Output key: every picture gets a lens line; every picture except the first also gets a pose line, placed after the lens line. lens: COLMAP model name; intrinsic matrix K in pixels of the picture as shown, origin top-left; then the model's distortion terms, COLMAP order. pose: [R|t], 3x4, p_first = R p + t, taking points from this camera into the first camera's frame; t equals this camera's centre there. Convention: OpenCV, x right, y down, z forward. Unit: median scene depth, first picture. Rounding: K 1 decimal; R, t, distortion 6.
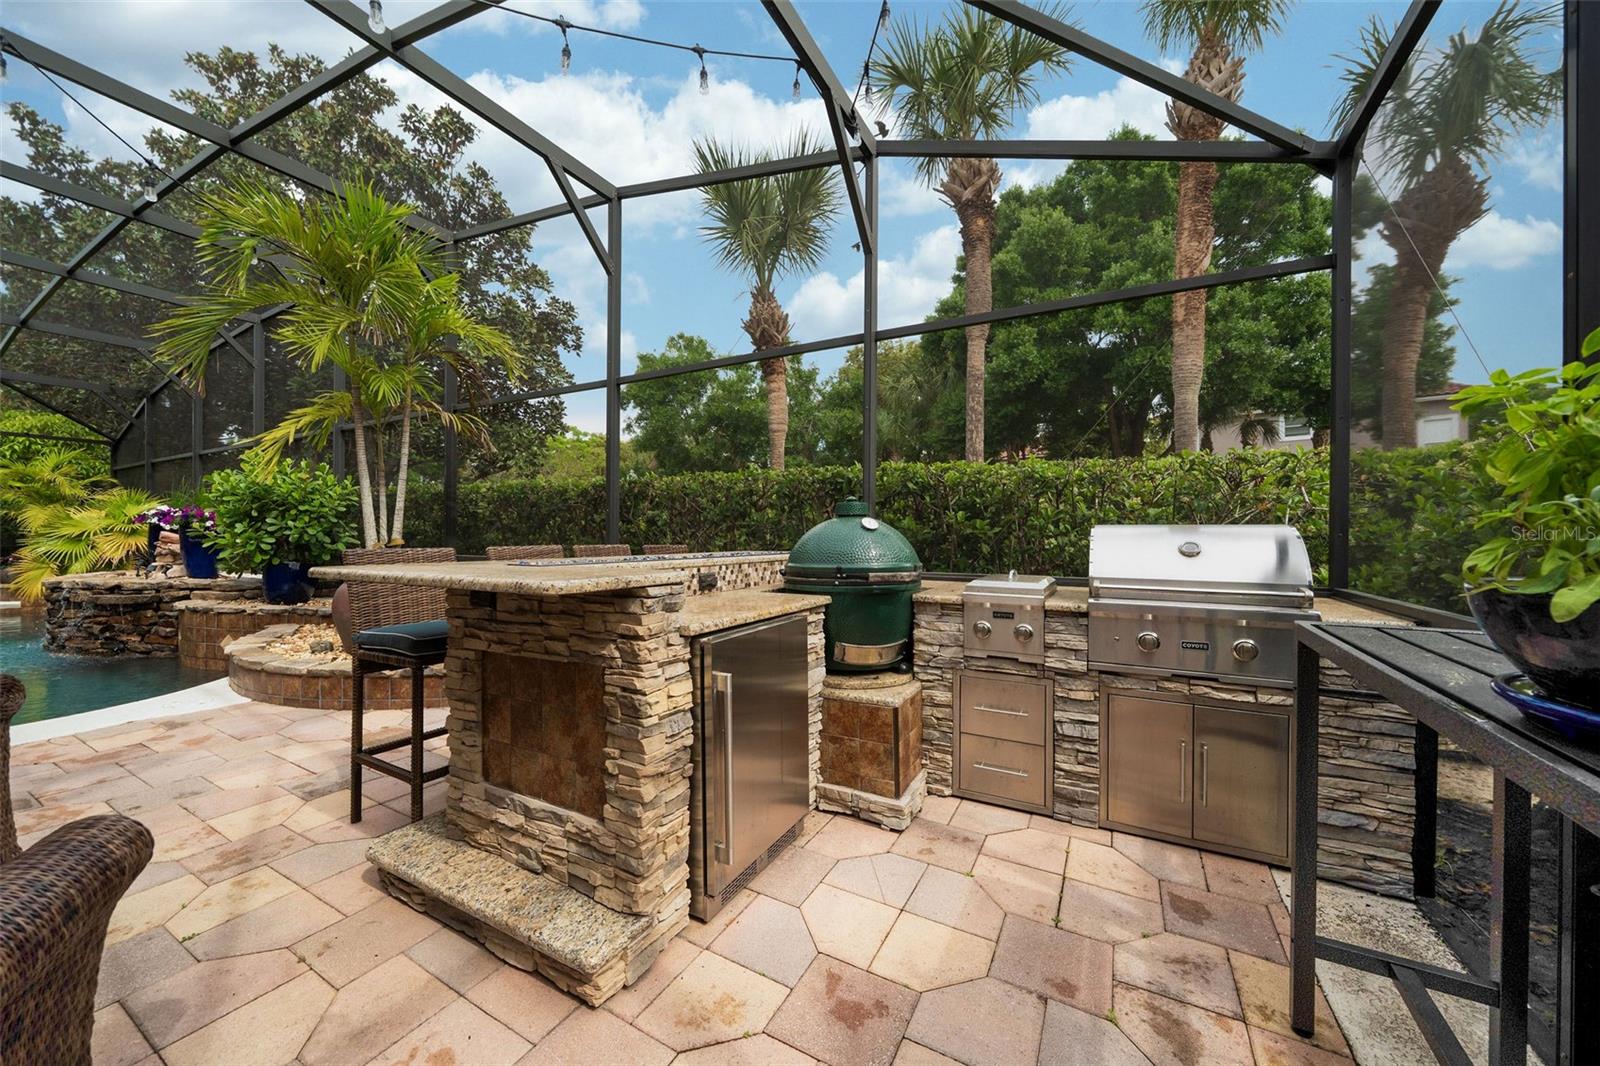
lens RADIAL K [[572.6, 0, 792.5], [0, 572.6, 533.6], [0, 0, 1]] dist [-0.001259, 0.000289]
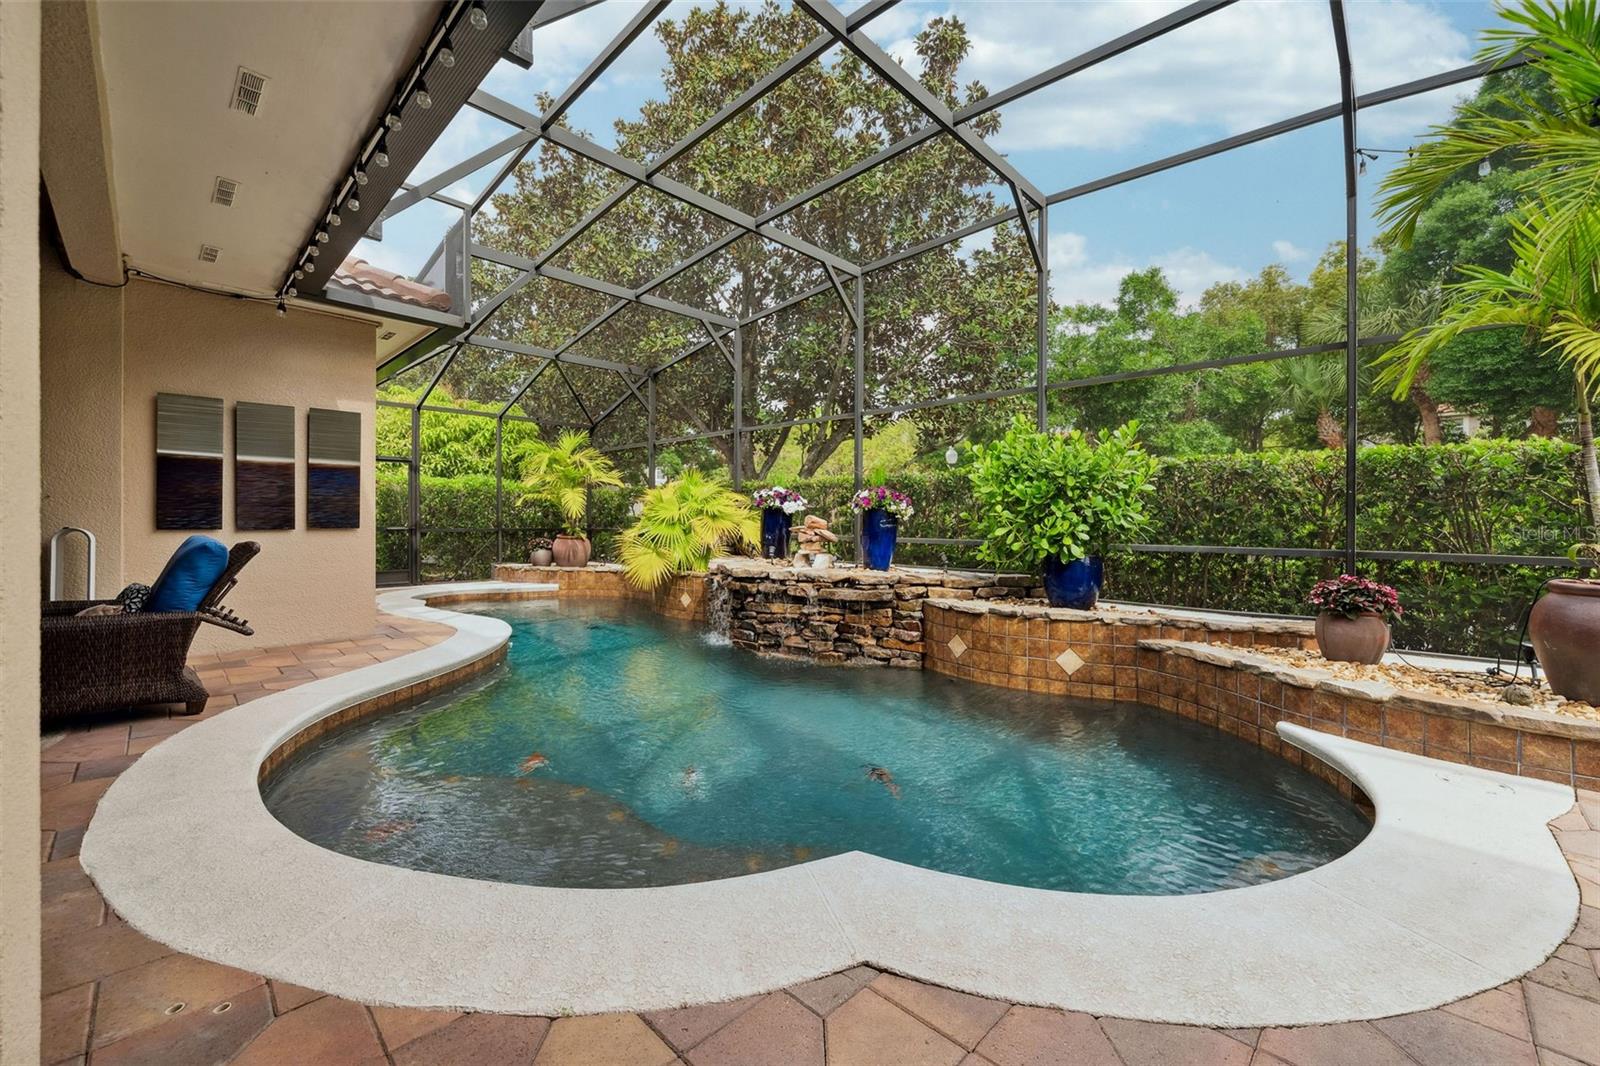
lens RADIAL K [[636.9, 0, 798.7], [0, 636.9, 535.2], [0, 0, 1]] dist [0.003346, 0.000173]
pose [[0.963477, 0.009320, -0.267628, -0.851040], [-0.002386, 0.999653, 0.026220, 0.001359], [0.267779, -0.024624, 0.963166, 0.058973]]
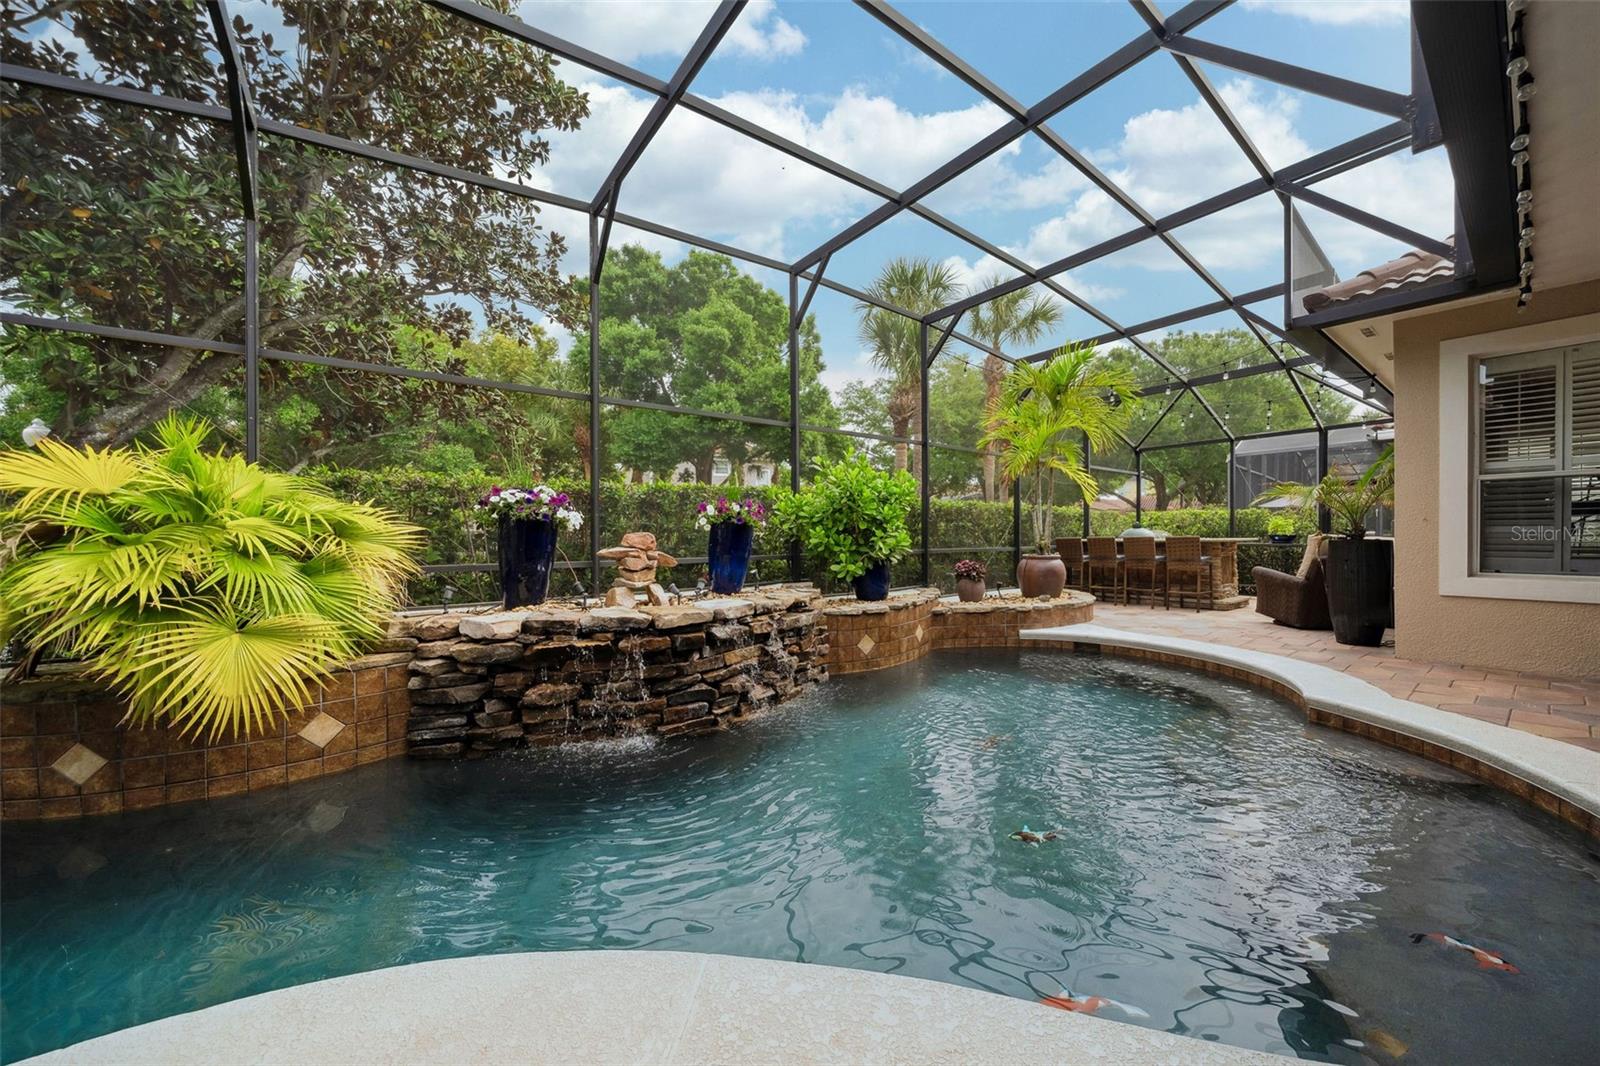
lens RADIAL K [[572.6, 0, 790.6], [0, 572.6, 534.8], [0, 0, 1]] dist [-0.001259, 0.000289]
pose [[0.406892, -0.004726, 0.913464, -1.605396], [0.009451, 0.999955, 0.000963, 0.000030], [-0.913427, 0.008241, 0.406918, 0.589512]]
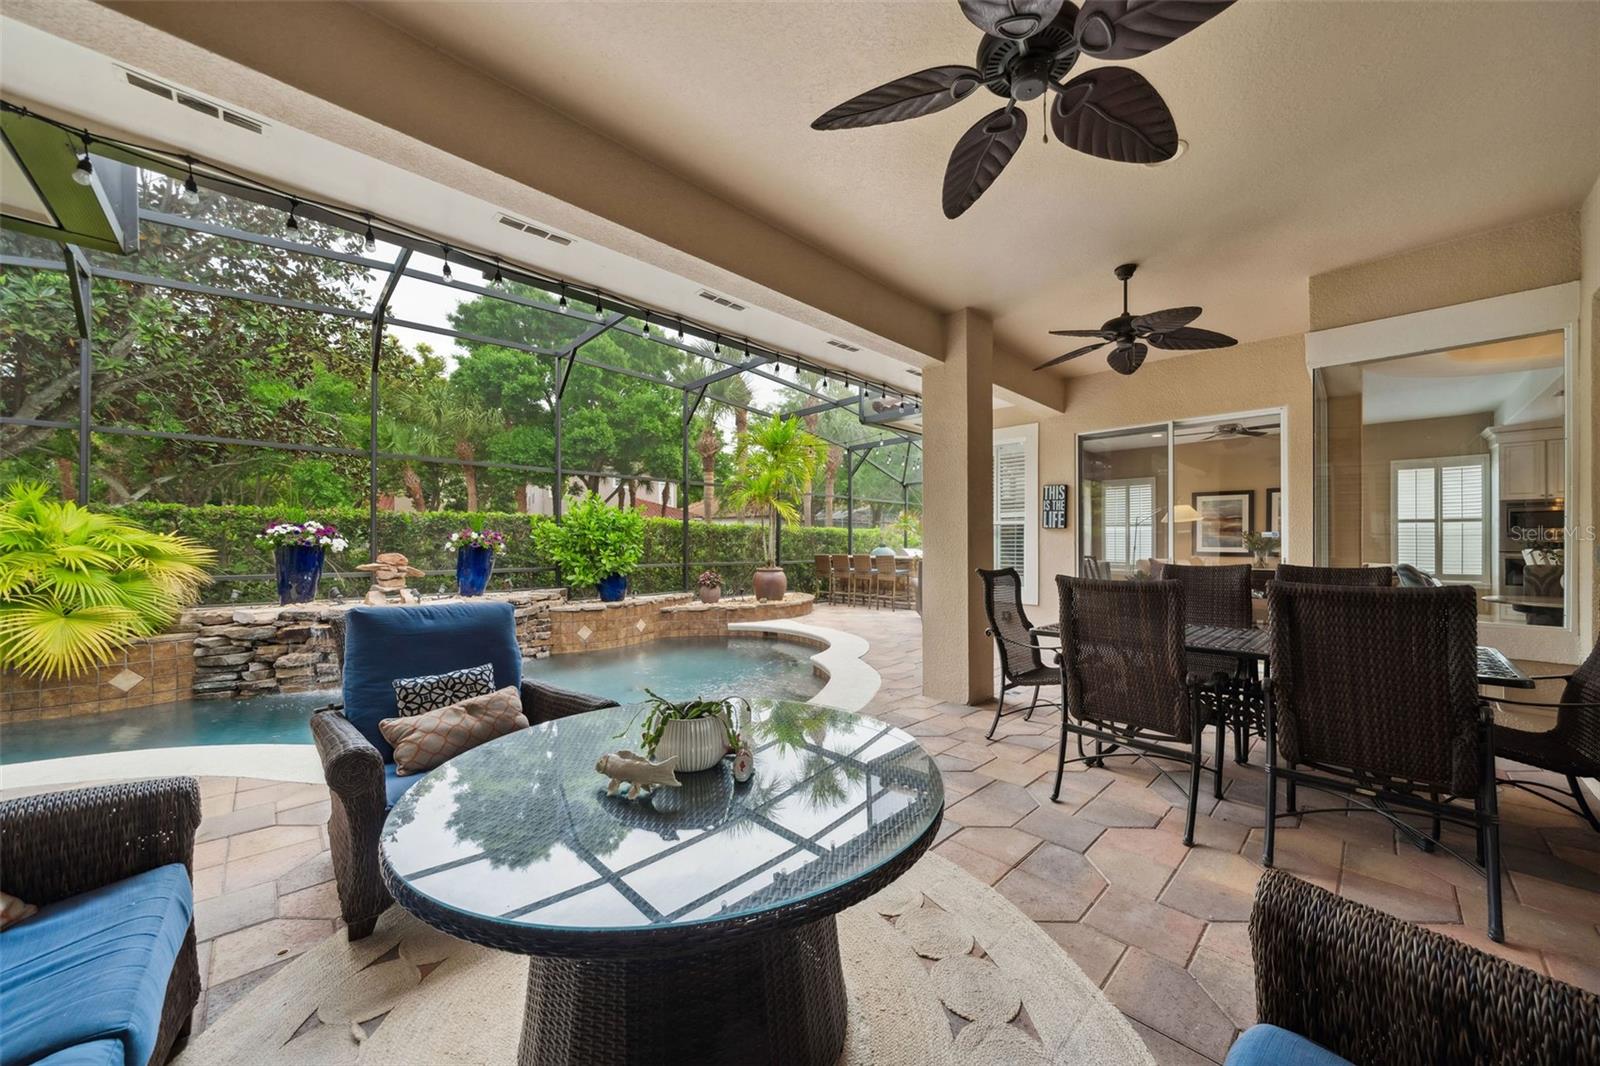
lens RADIAL K [[572.6, 0, 805.4], [0, 572.6, 540.3], [0, 0, 1]] dist [-0.001259, 0.000289]
pose [[0.297837, 0.002371, 0.954614, -1.772333], [-0.003043, 0.999994, -0.001534, -0.025079], [-0.954612, -0.002448, 0.297842, 0.094125]]
